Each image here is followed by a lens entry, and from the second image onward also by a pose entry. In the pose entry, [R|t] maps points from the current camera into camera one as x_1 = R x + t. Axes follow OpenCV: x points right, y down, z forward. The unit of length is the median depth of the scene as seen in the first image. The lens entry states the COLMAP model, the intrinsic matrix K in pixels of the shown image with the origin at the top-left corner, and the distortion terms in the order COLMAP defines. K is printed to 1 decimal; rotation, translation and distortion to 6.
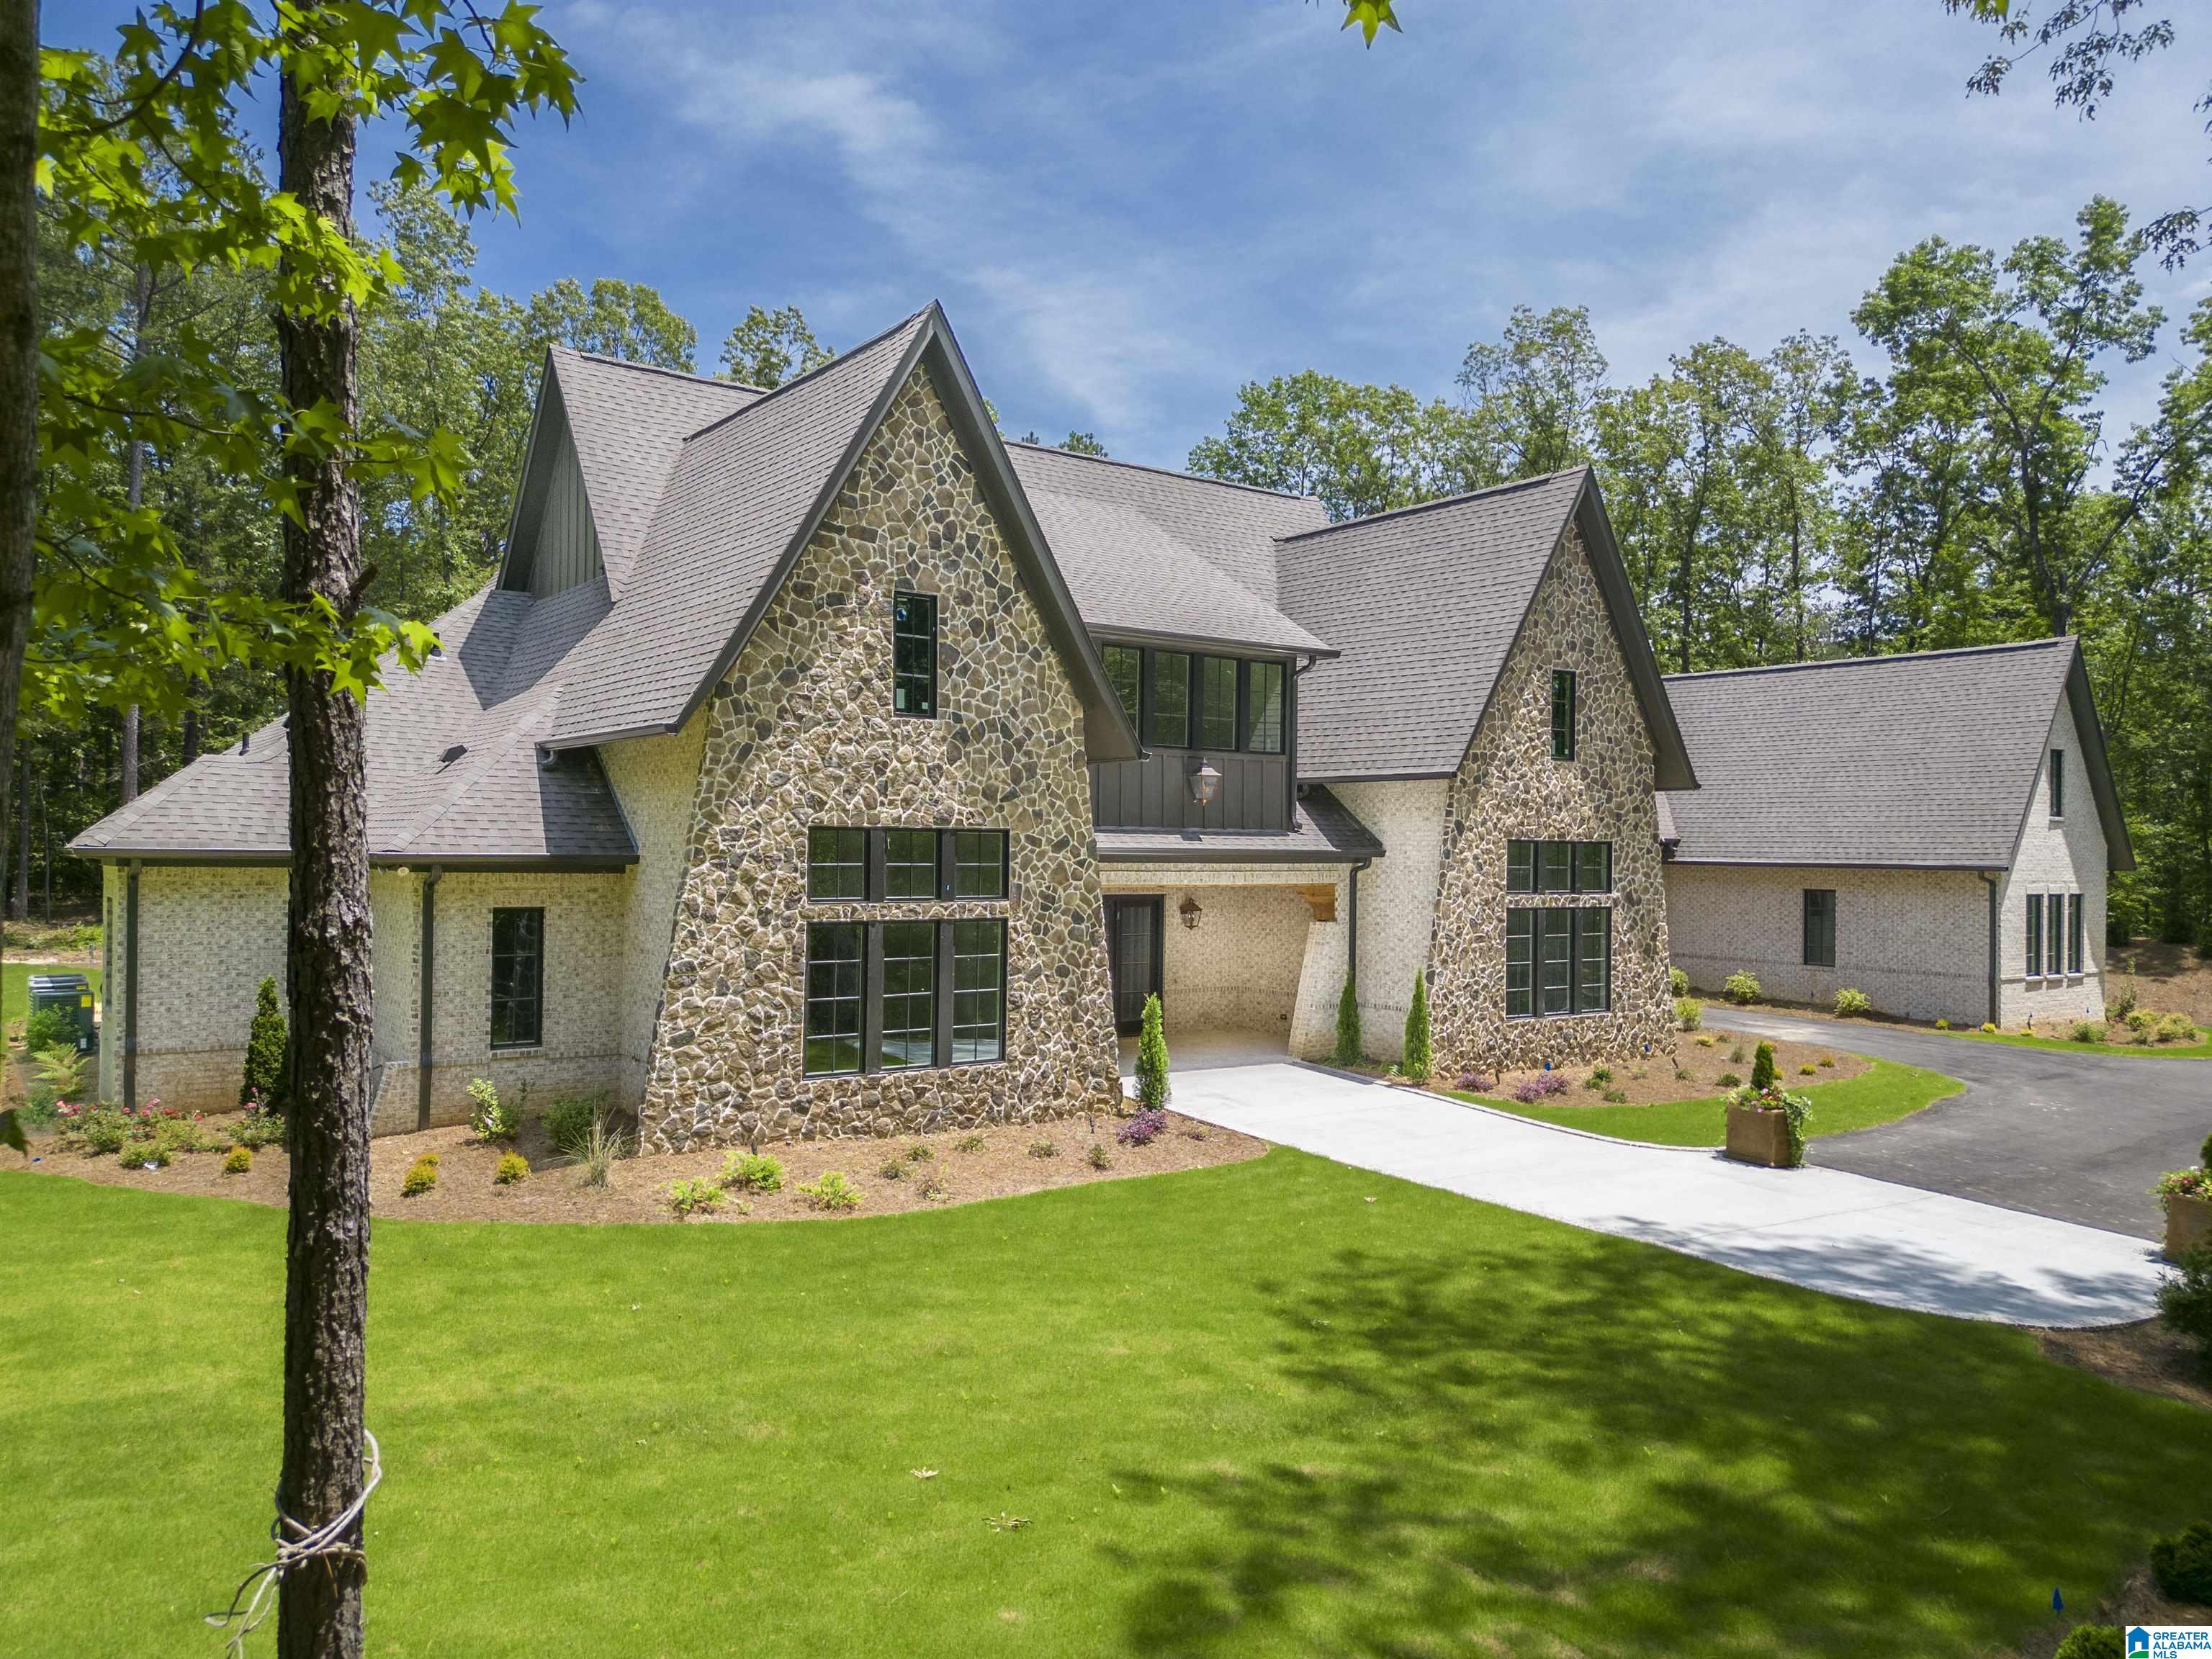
lens RADIAL K [[1551.2, 0, 1107.6], [0, 1551.2, 842.6], [0, 0, 1]] dist [0.052615, -0.024629]
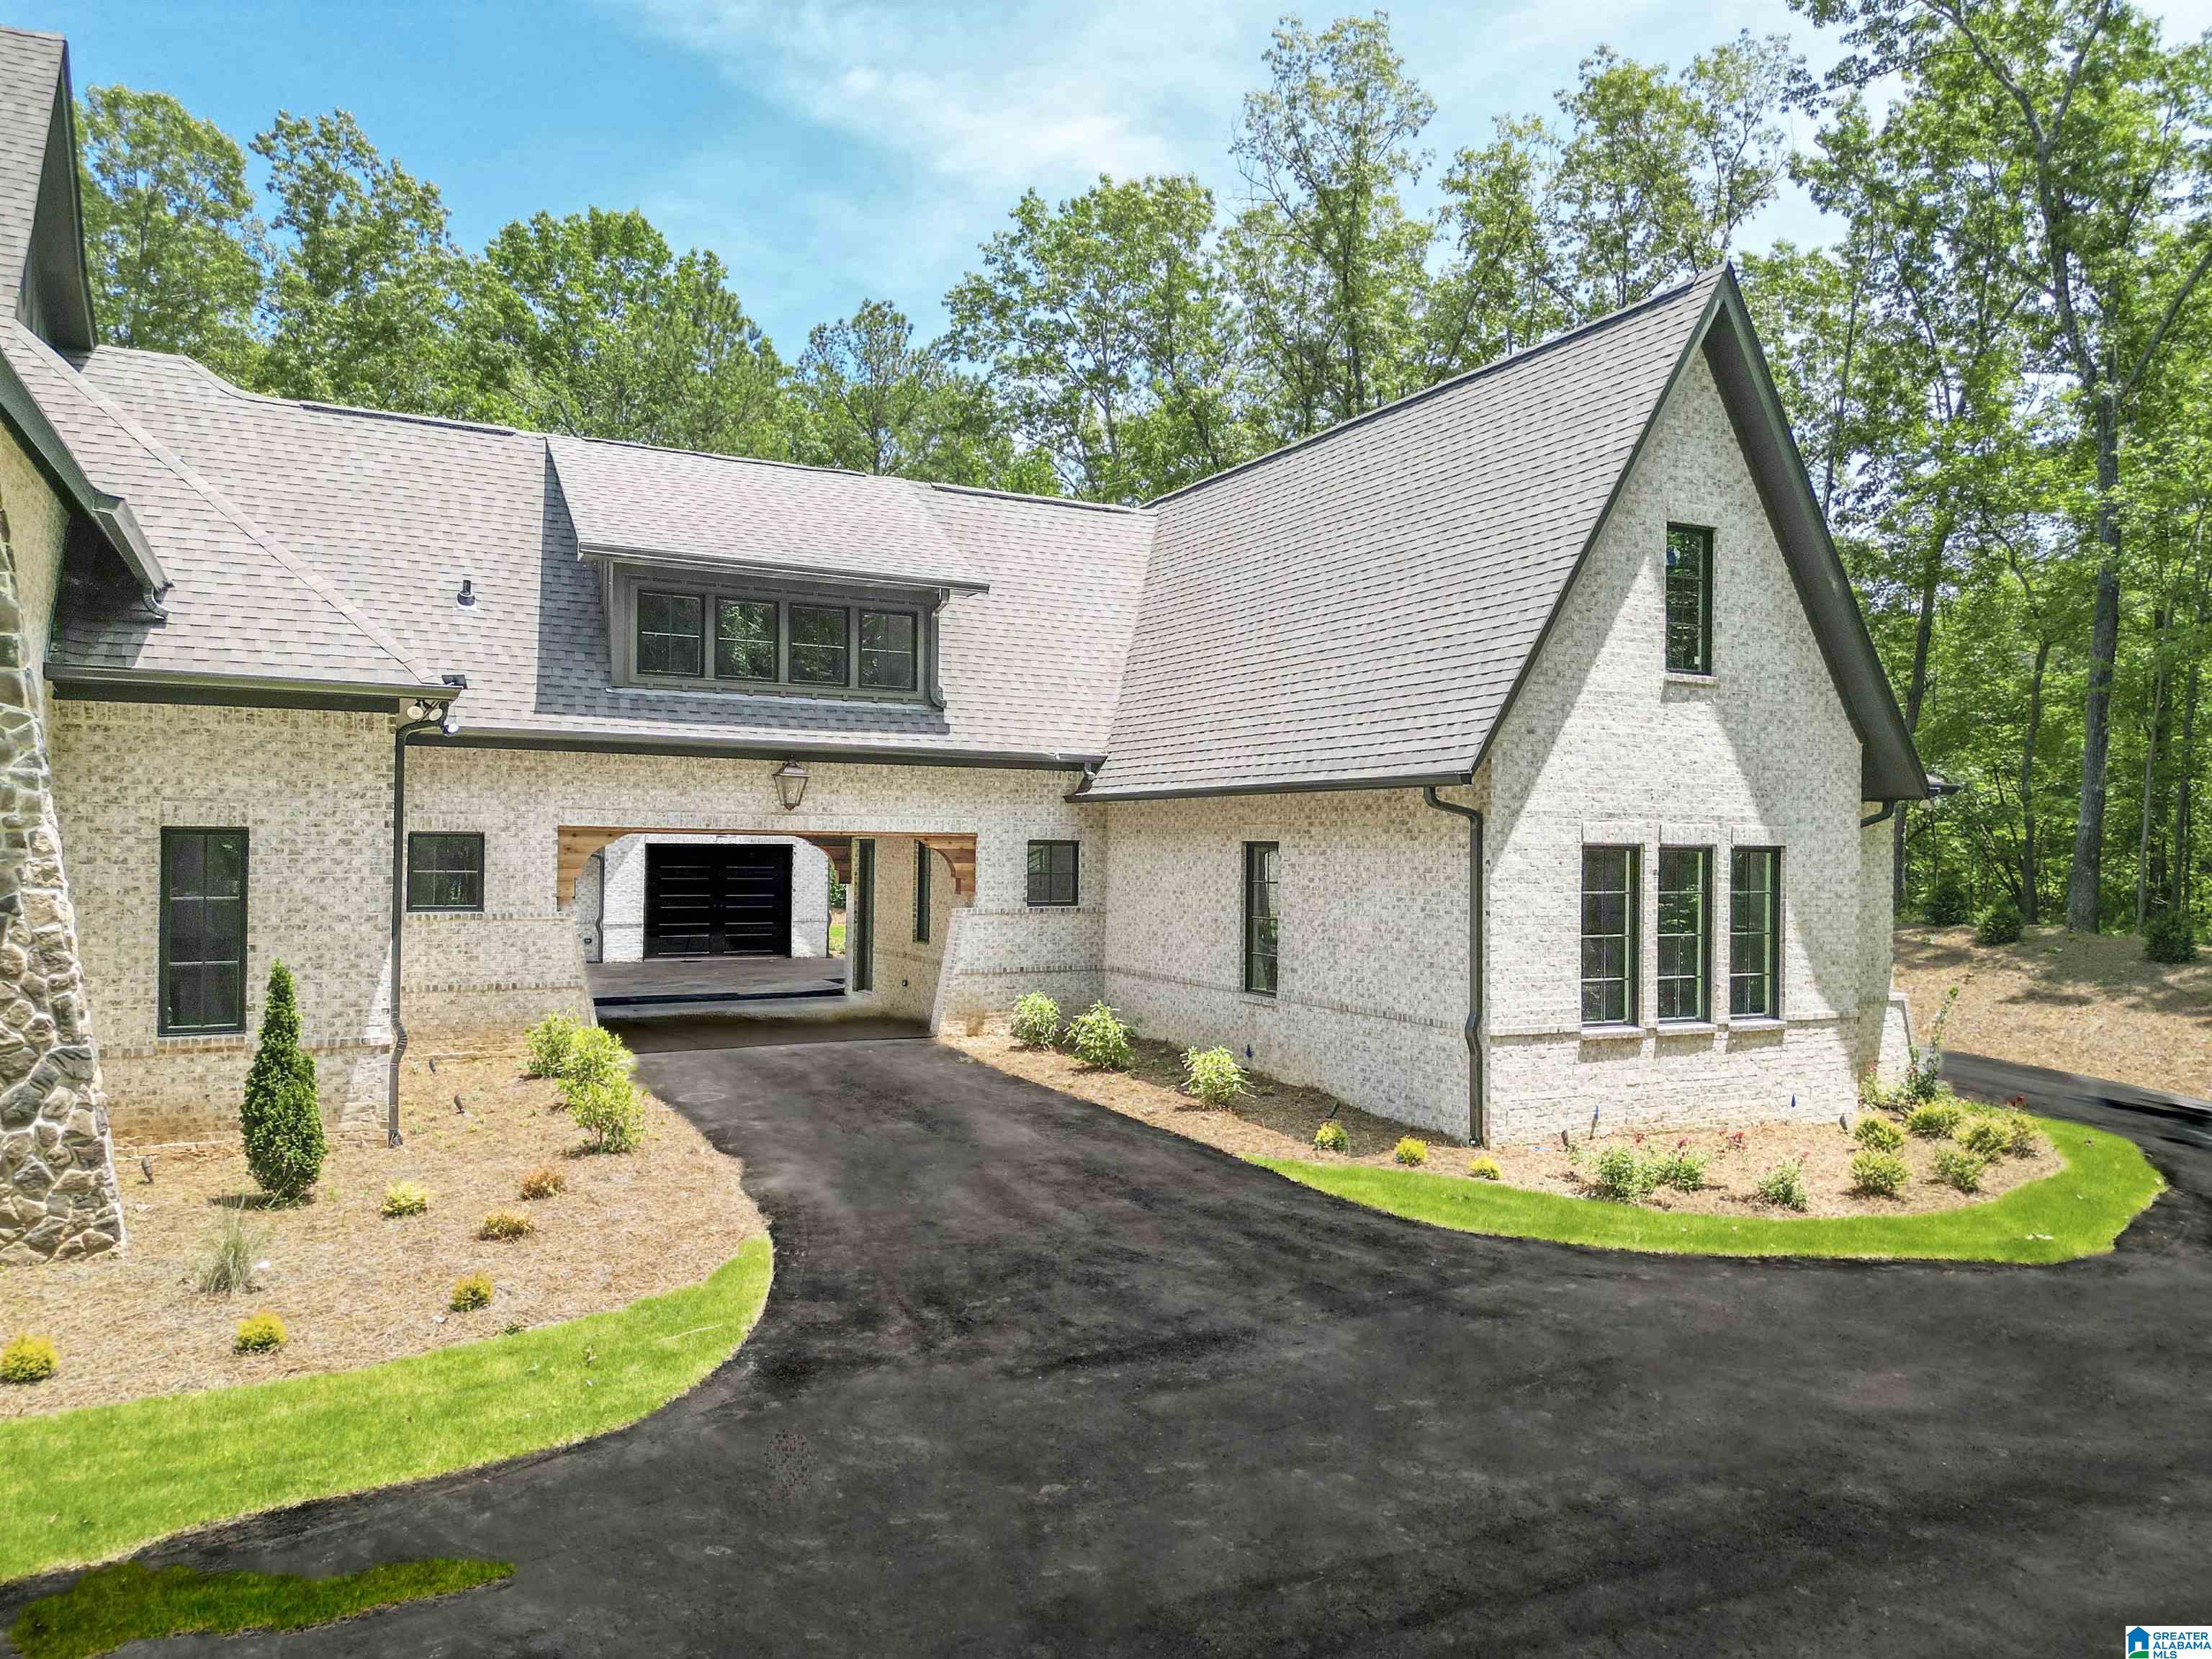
lens RADIAL K [[1551.2, 0, 1125.7], [0, 1551.2, 822.8], [0, 0, 1]] dist [0.052615, -0.024629]
pose [[0.987688, -0.002021, -0.156421, 0.674540], [0.000291, 0.999939, -0.011084, 0.041336], [0.156434, 0.010902, 0.987628, 0.700334]]
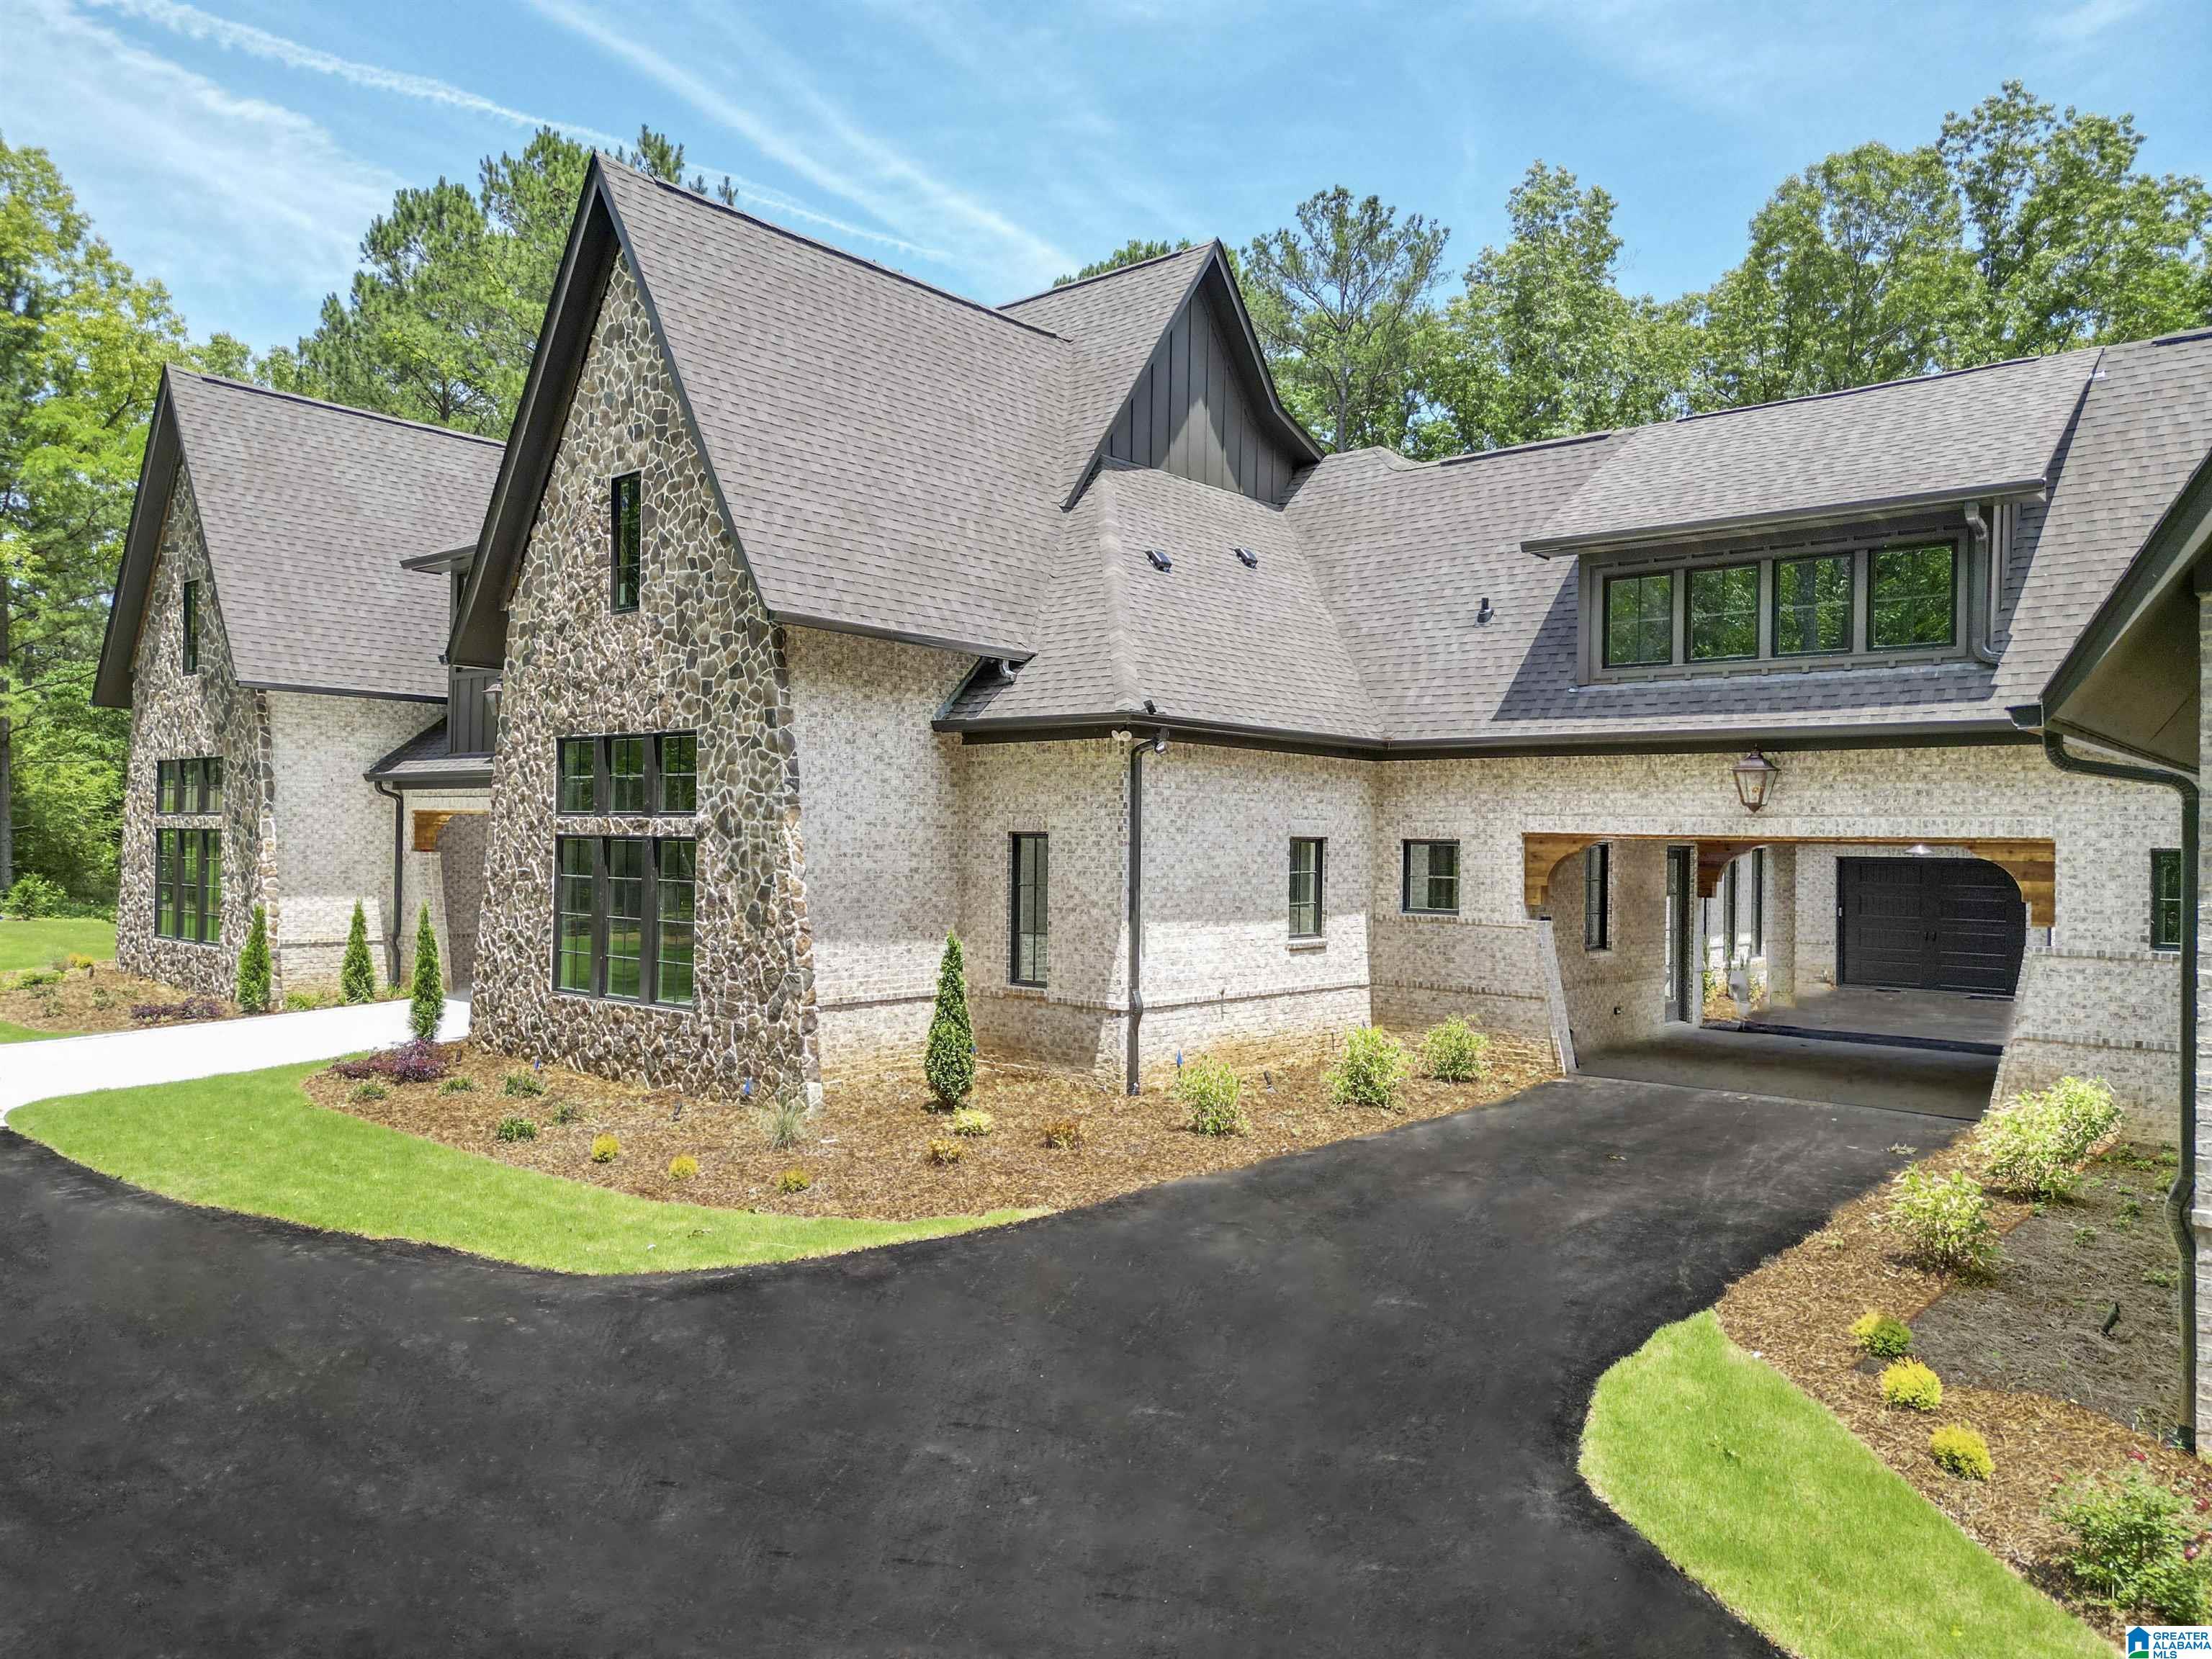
lens RADIAL K [[1551.2, 0, 1104.2], [0, 1551.2, 835.5], [0, 0, 1]] dist [0.052615, -0.024629]
pose [[0.222883, -0.012442, -0.974766, 0.940254], [-0.007861, 0.999863, -0.014560, 0.047474], [0.974813, 0.010907, 0.222755, 1.012321]]
